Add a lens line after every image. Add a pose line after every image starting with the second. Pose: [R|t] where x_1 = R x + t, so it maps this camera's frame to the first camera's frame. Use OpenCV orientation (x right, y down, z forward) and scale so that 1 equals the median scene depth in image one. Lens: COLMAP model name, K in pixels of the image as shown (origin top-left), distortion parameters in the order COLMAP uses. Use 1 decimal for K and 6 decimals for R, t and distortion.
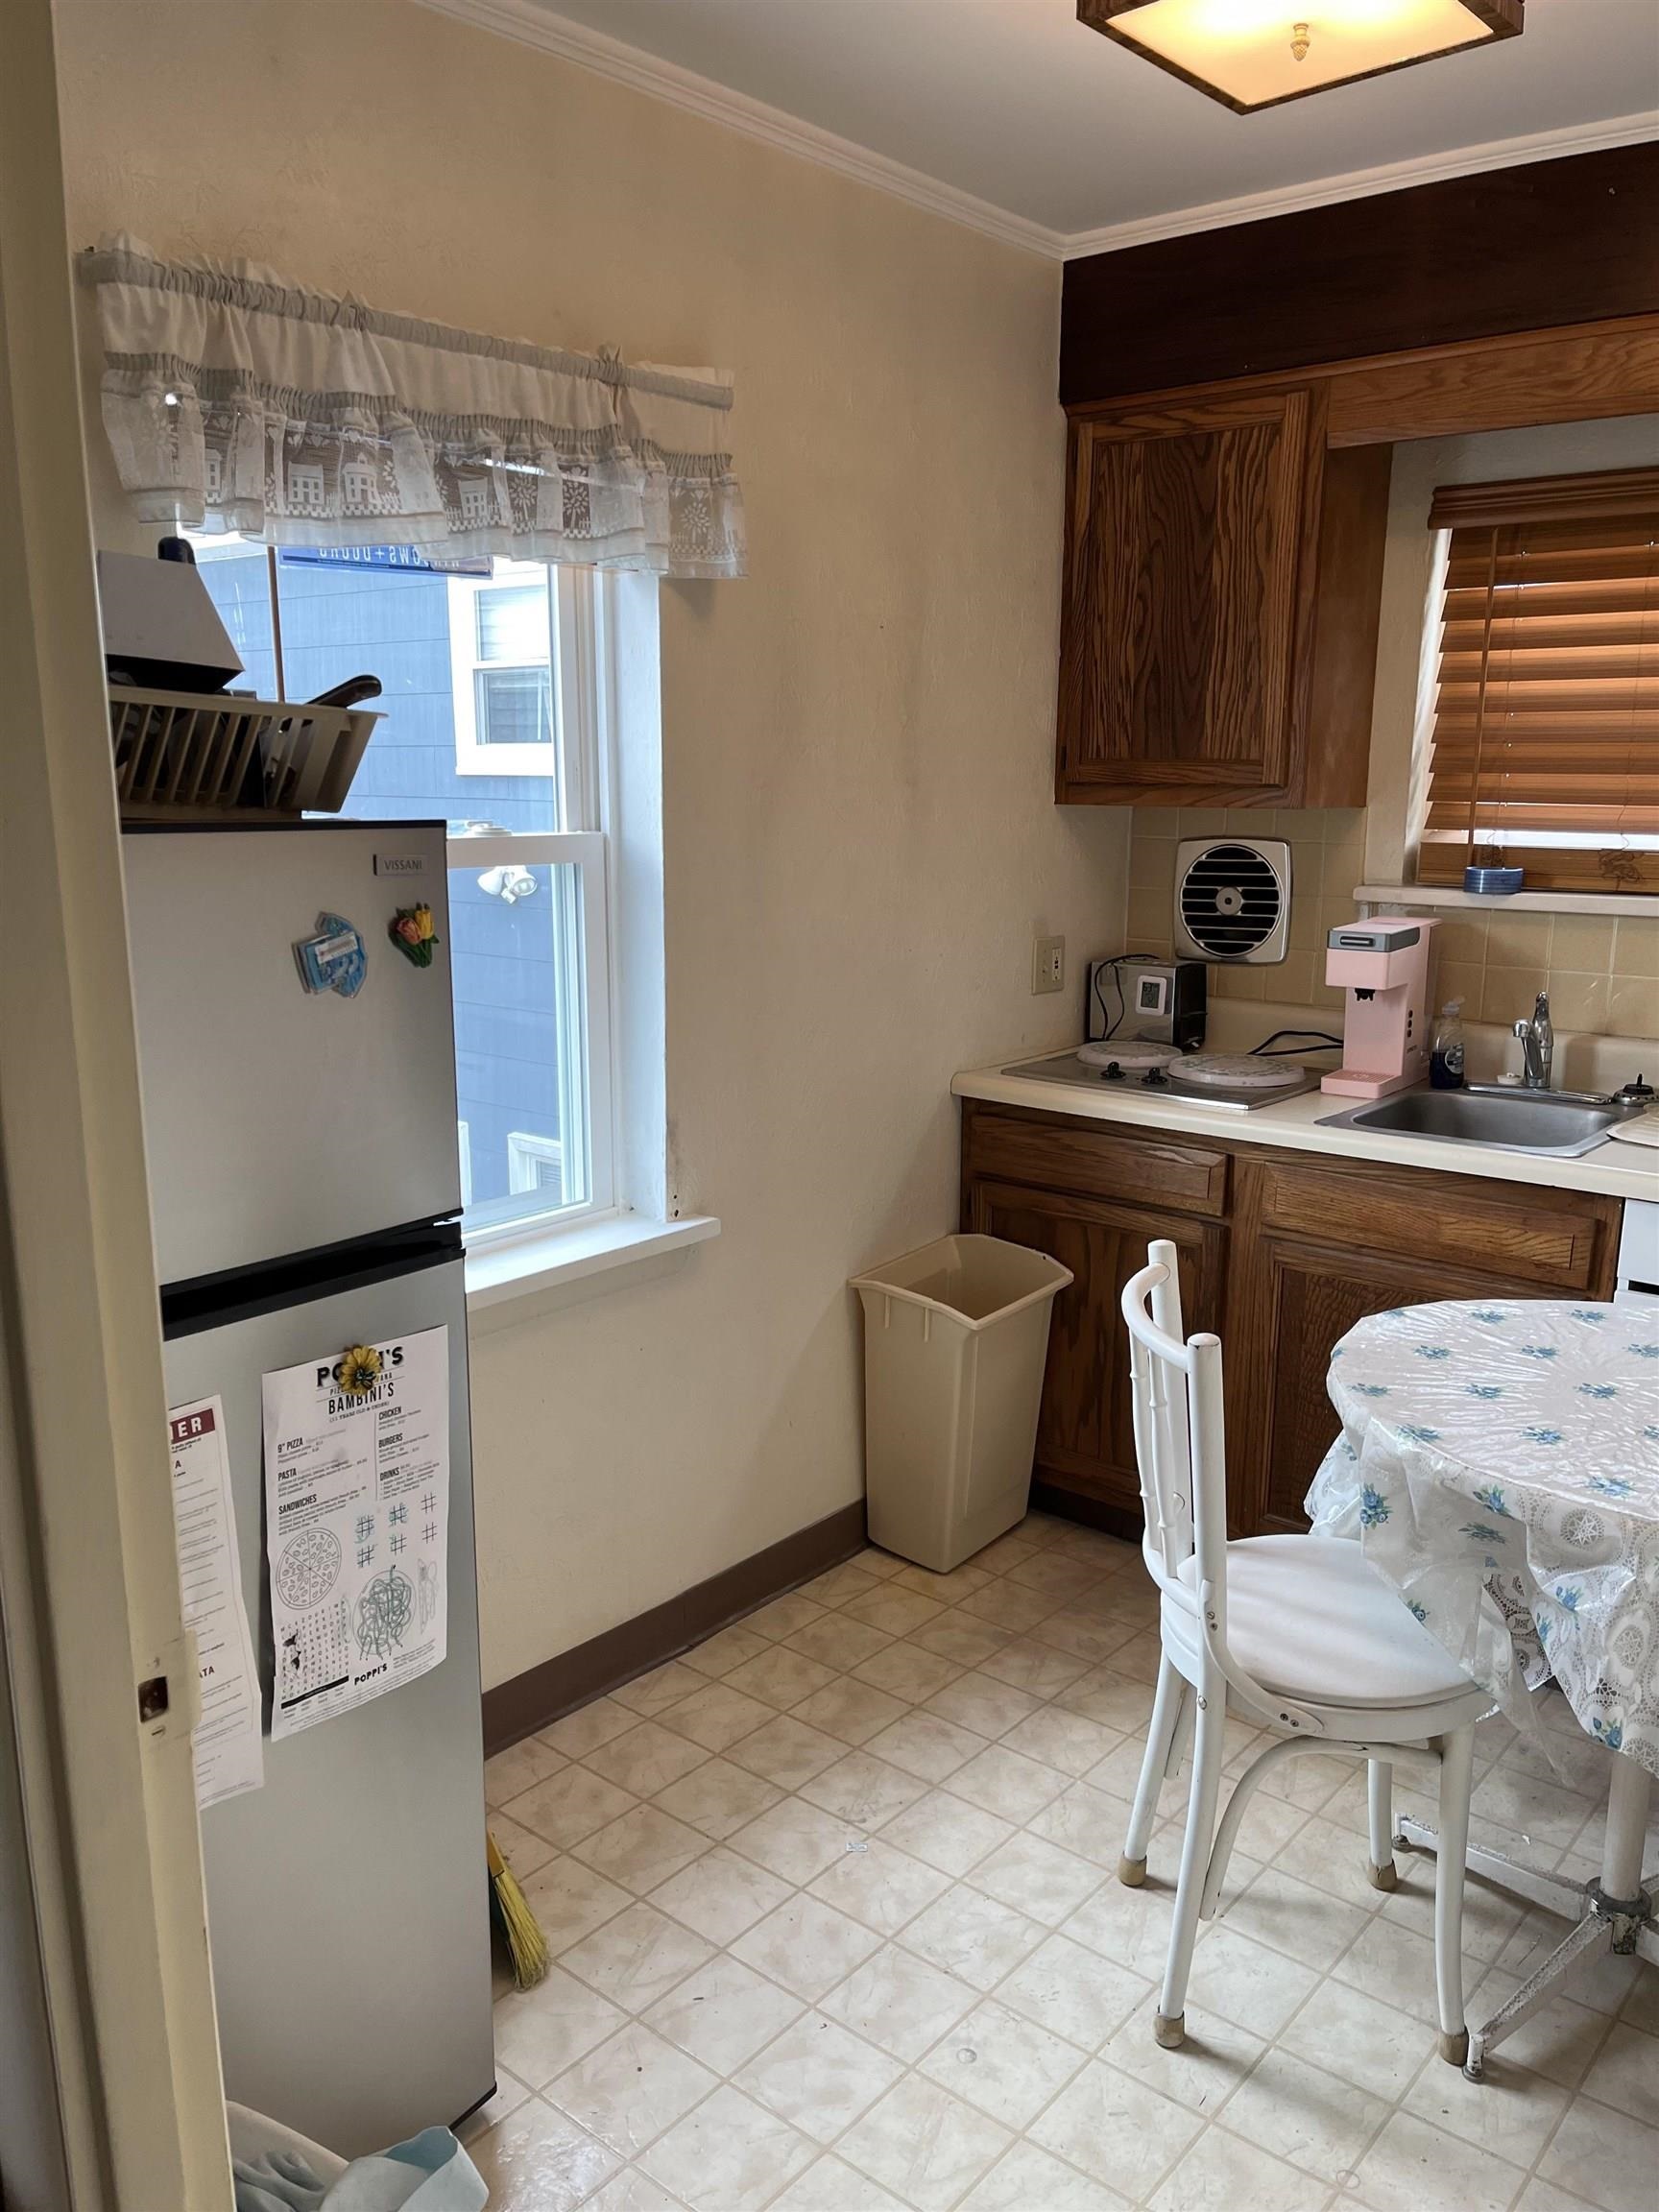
lens RADIAL K [[1663.5, 0, 815.9], [0, 1663.5, 1109.4], [0, 0, 1]] dist [0.047261, -0.086028]
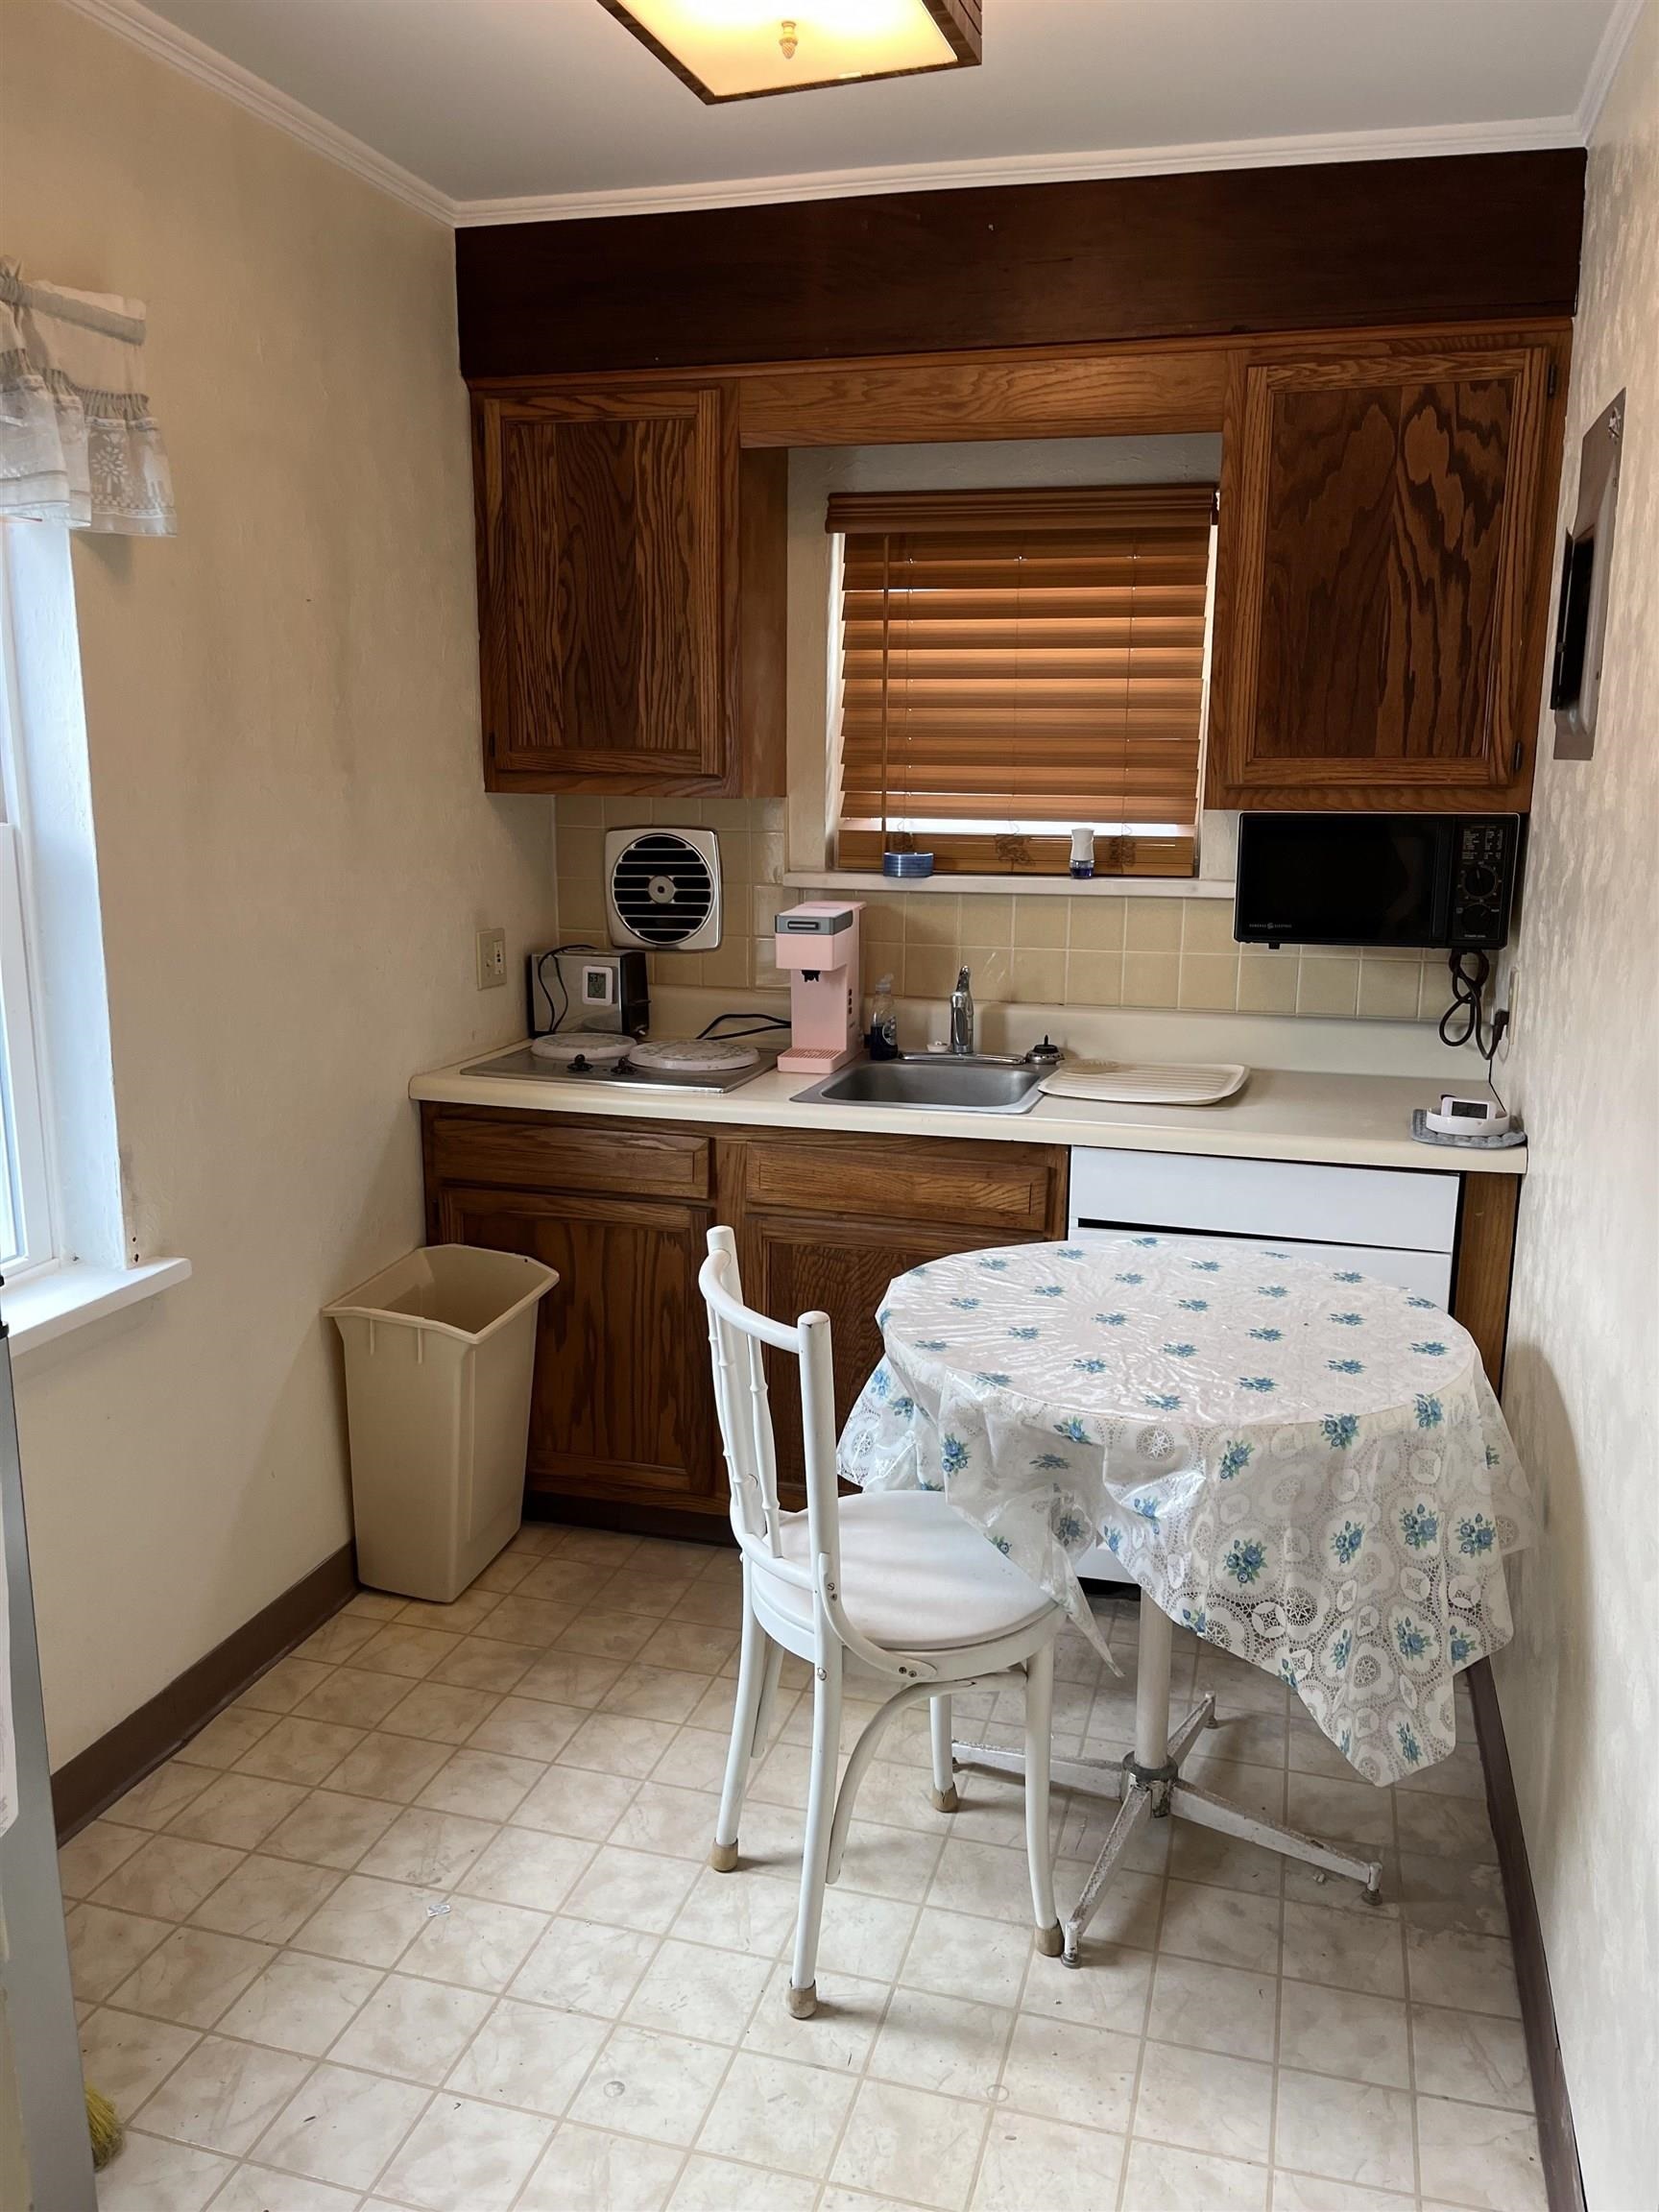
lens RADIAL K [[1663.5, 0, 842.3], [0, 1663.5, 1112.5], [0, 0, 1]] dist [0.047261, -0.086028]
pose [[0.908506, -0.079171, 0.410304, -0.104386], [0.076340, 0.996809, 0.023308, -0.006377], [-0.410840, 0.010147, 0.911651, 0.044161]]
